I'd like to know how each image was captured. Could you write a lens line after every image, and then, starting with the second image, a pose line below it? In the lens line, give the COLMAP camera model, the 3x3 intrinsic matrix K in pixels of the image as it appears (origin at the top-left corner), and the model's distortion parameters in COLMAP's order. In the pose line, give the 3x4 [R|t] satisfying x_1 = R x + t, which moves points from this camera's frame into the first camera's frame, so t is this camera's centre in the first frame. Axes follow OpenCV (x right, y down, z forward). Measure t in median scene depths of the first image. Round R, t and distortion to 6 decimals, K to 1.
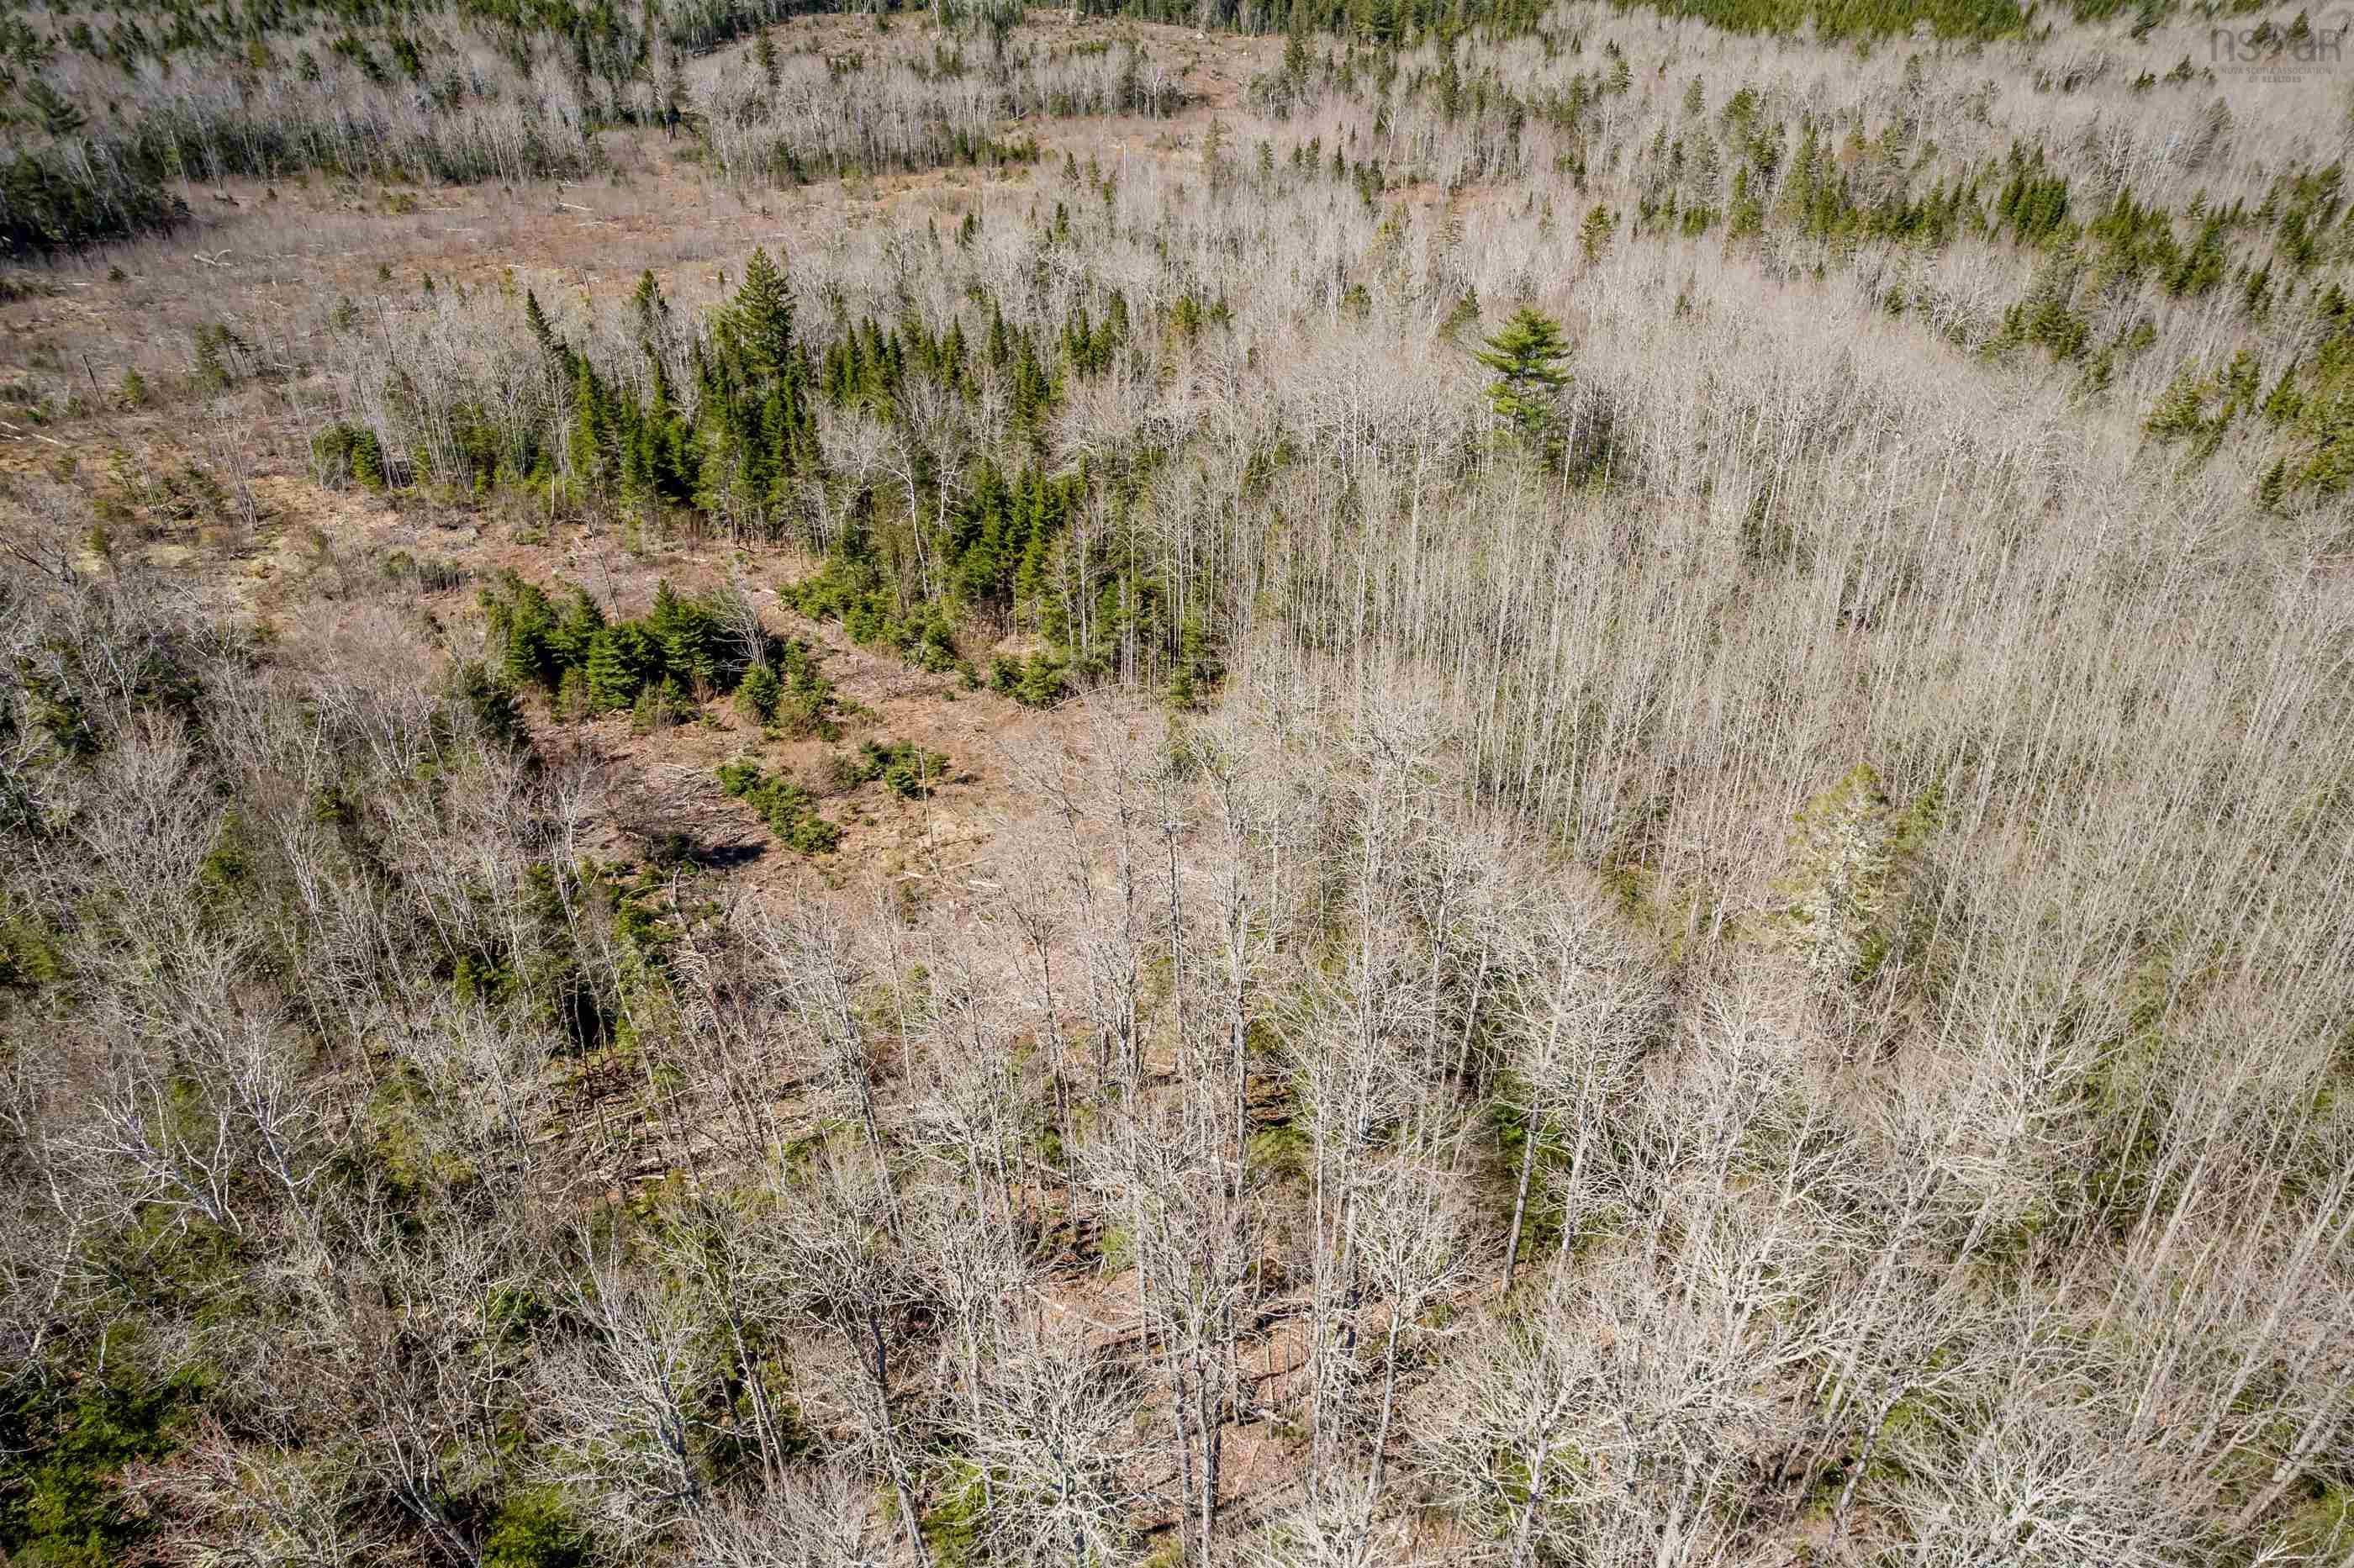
lens RADIAL K [[1504.0, 0, 1178.9], [0, 1504.0, 796.7], [0, 0, 1]] dist [-0.075648, 0.070342]
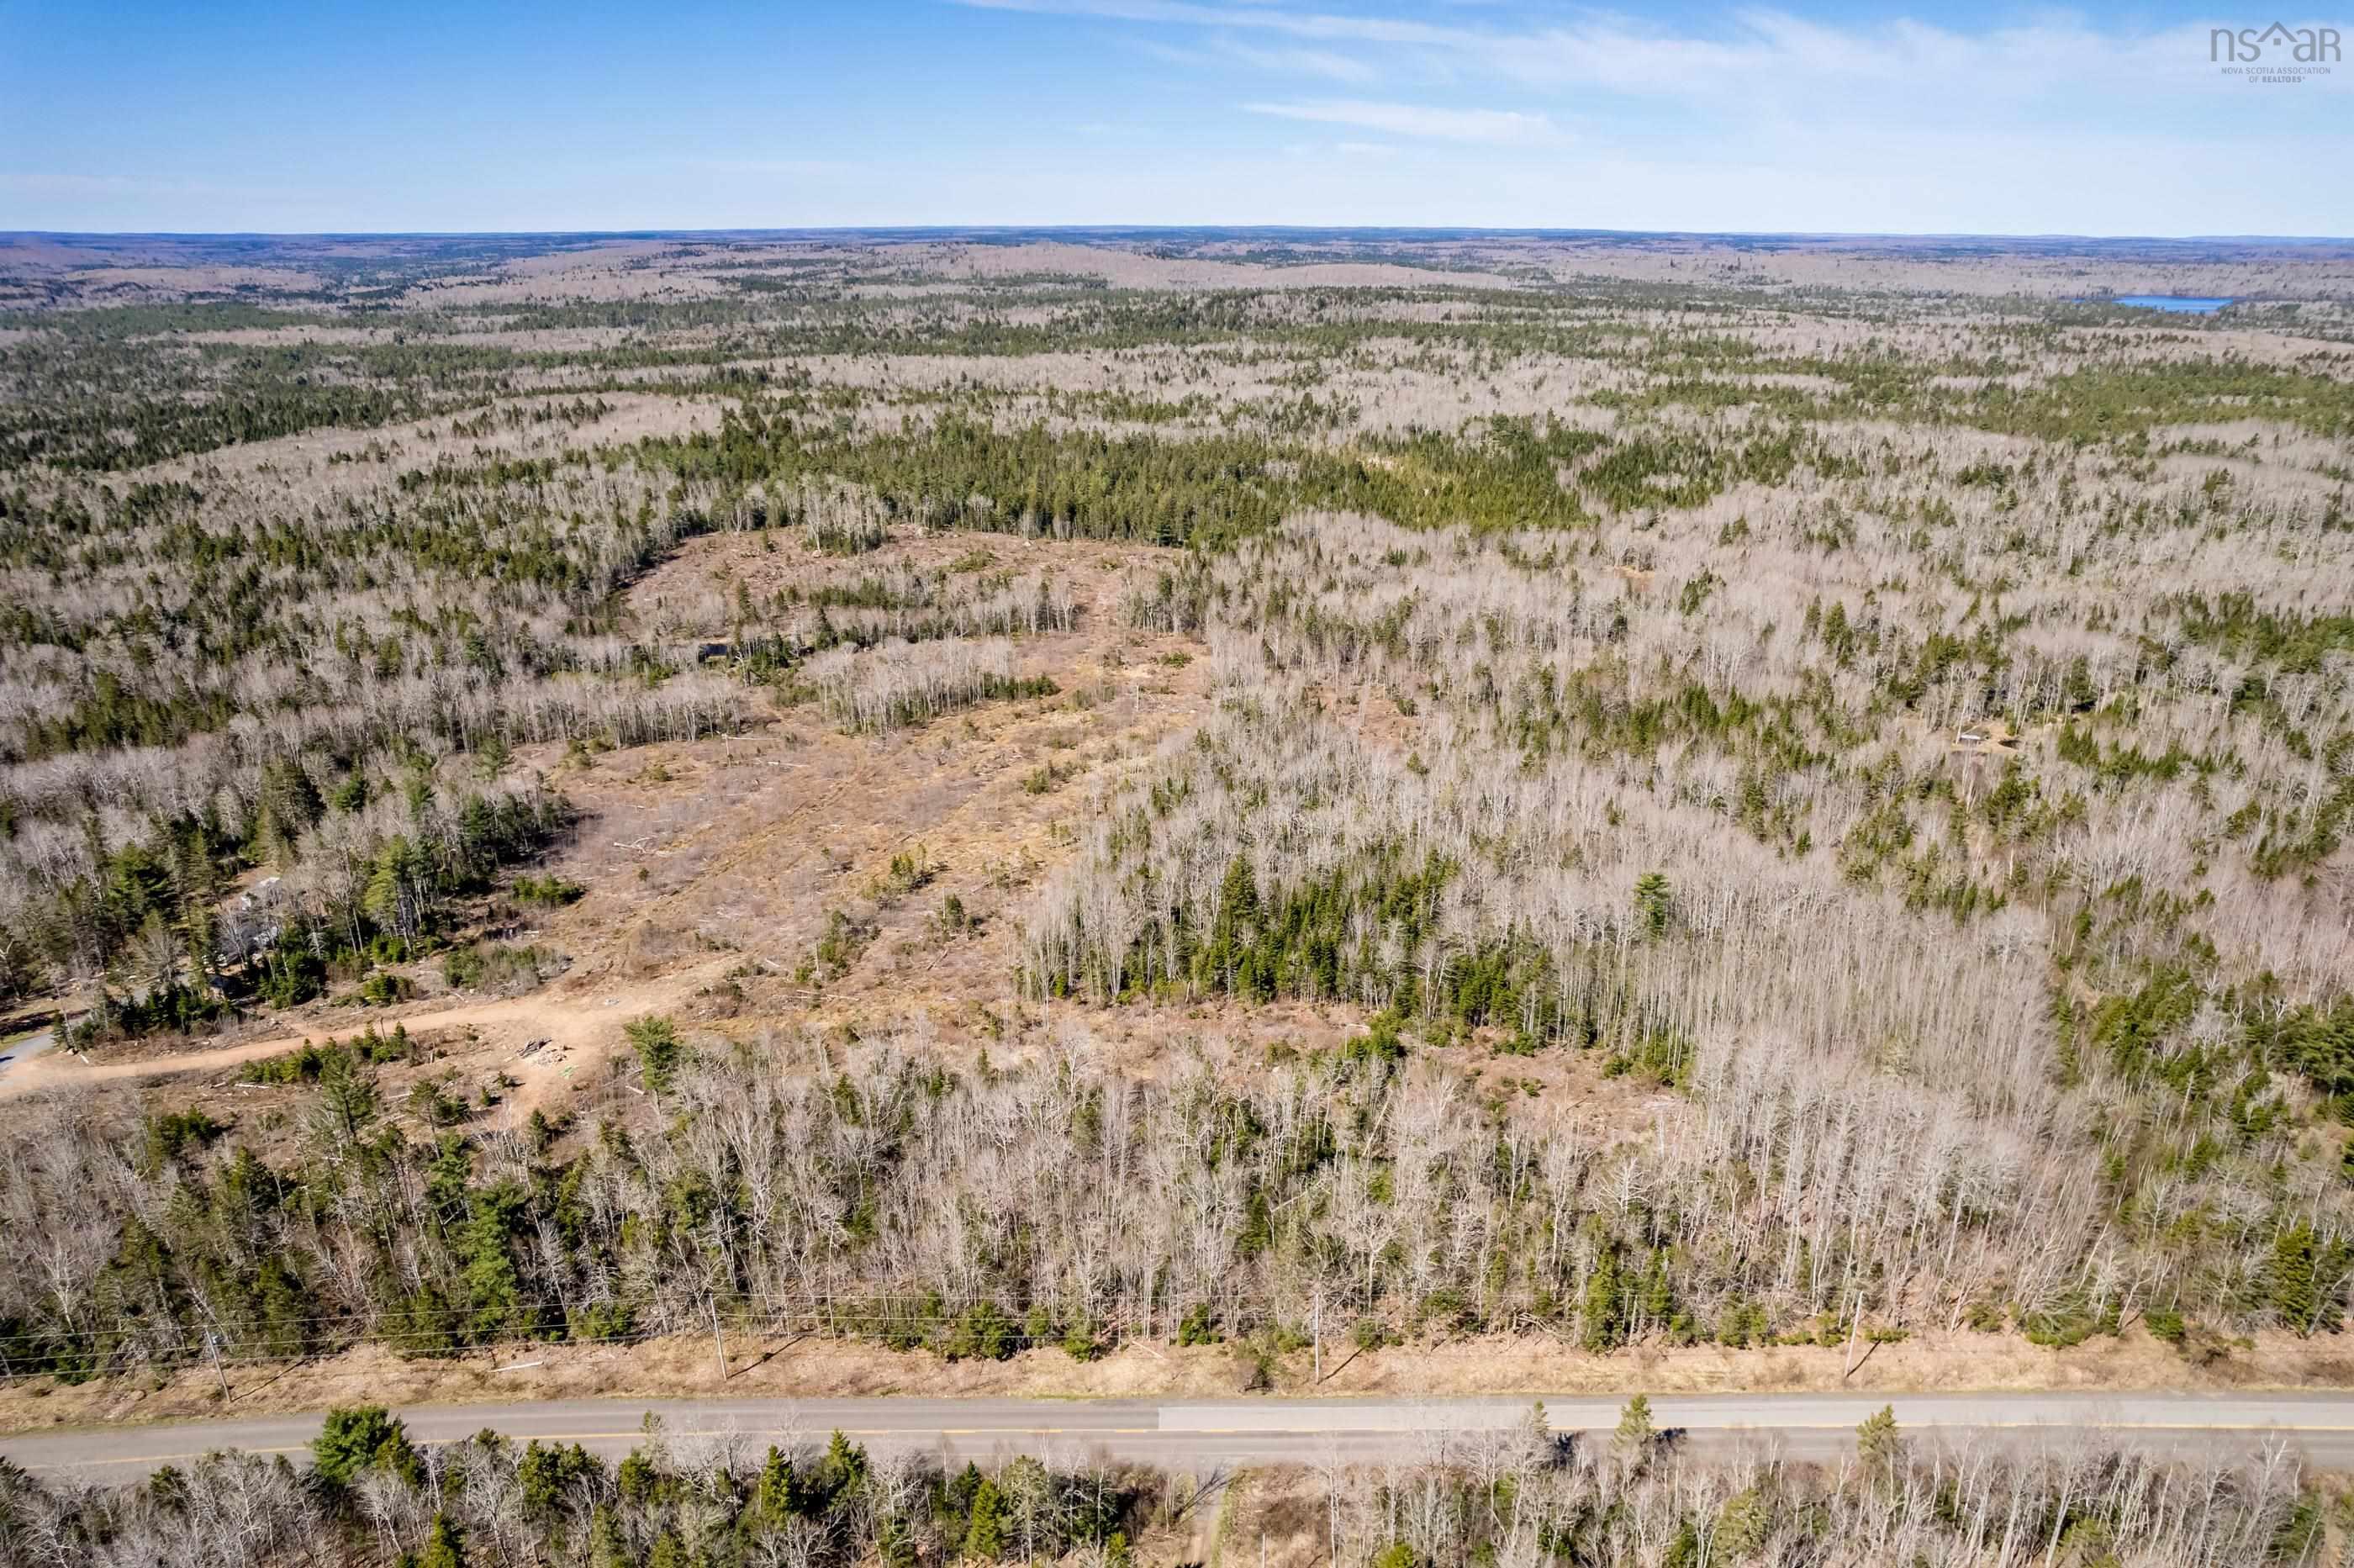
lens RADIAL K [[1504.0, 0, 1172.1], [0, 1504.0, 807.3], [0, 0, 1]] dist [-0.075648, 0.070342]
pose [[0.954109, -0.113033, 0.277309, -0.756247], [0.165366, 0.970902, -0.173213, -0.074909], [-0.249661, 0.211122, 0.945038, -0.752643]]
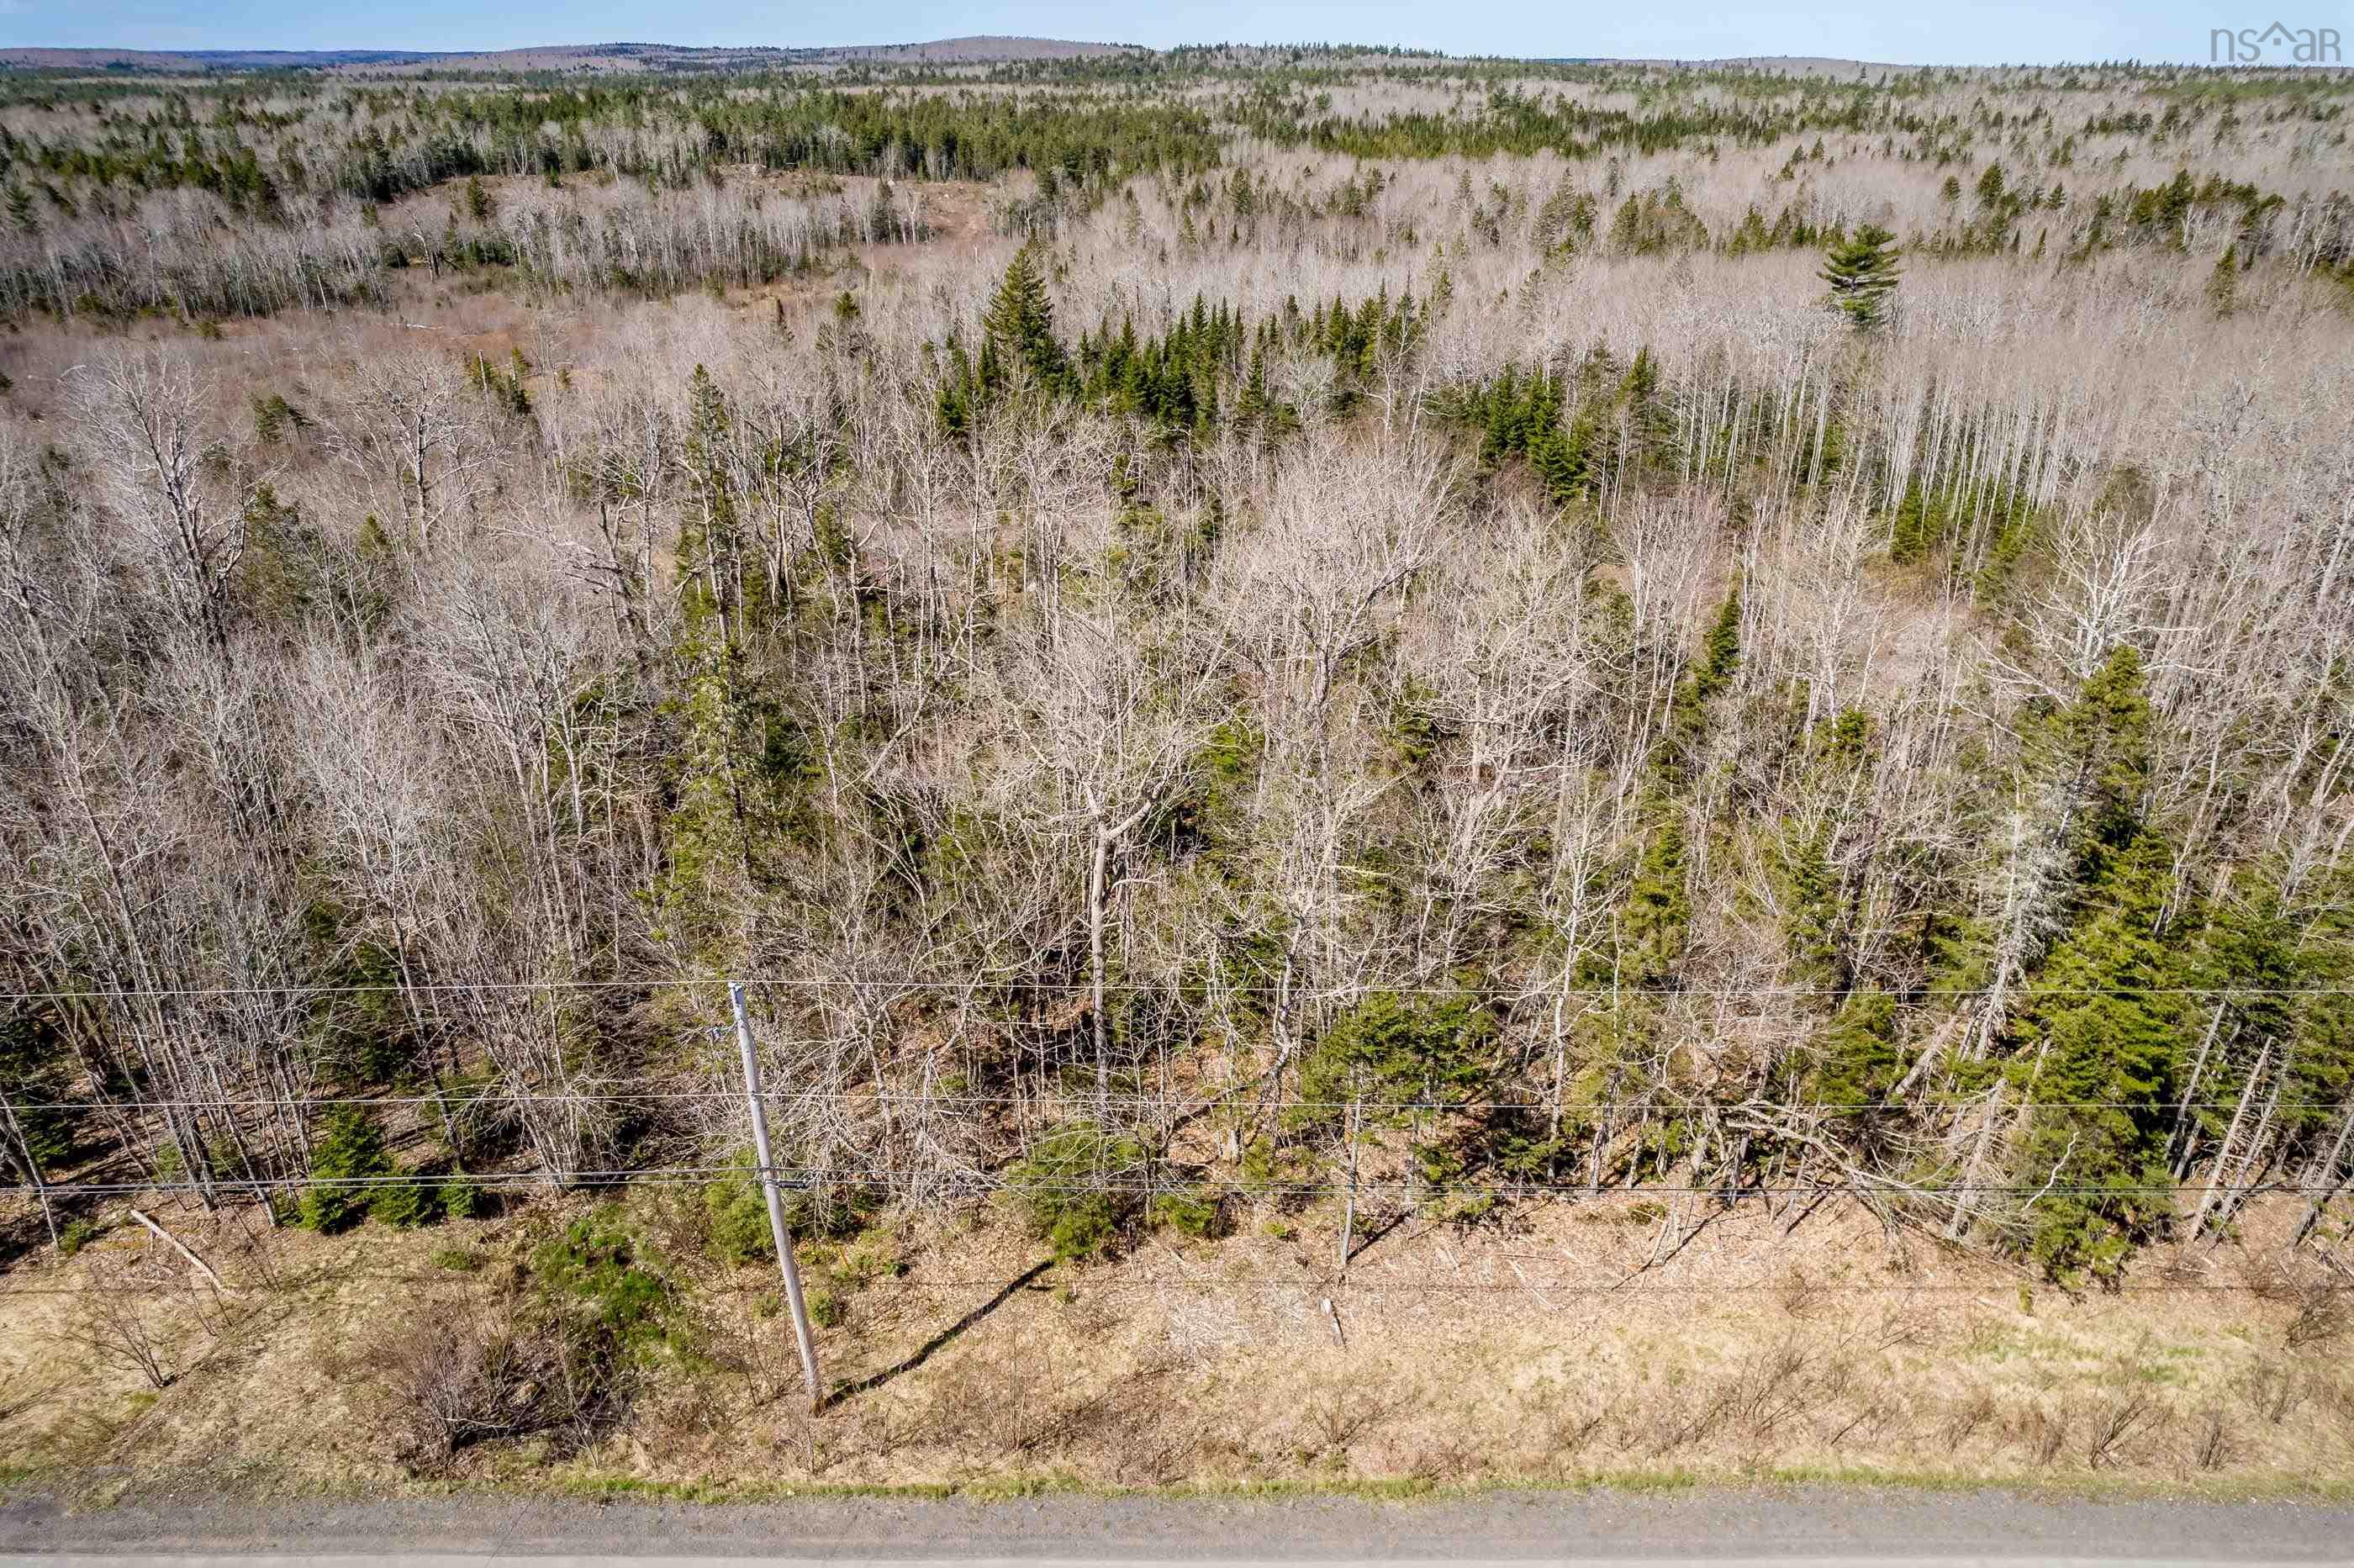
lens RADIAL K [[1504.0, 0, 1174.2], [0, 1504.0, 797.9], [0, 0, 1]] dist [-0.075648, 0.070342]
pose [[0.950228, -0.134819, 0.280876, -0.422232], [0.164869, 0.982546, -0.086150, 0.086235], [-0.264359, 0.128170, 0.955870, 0.033313]]
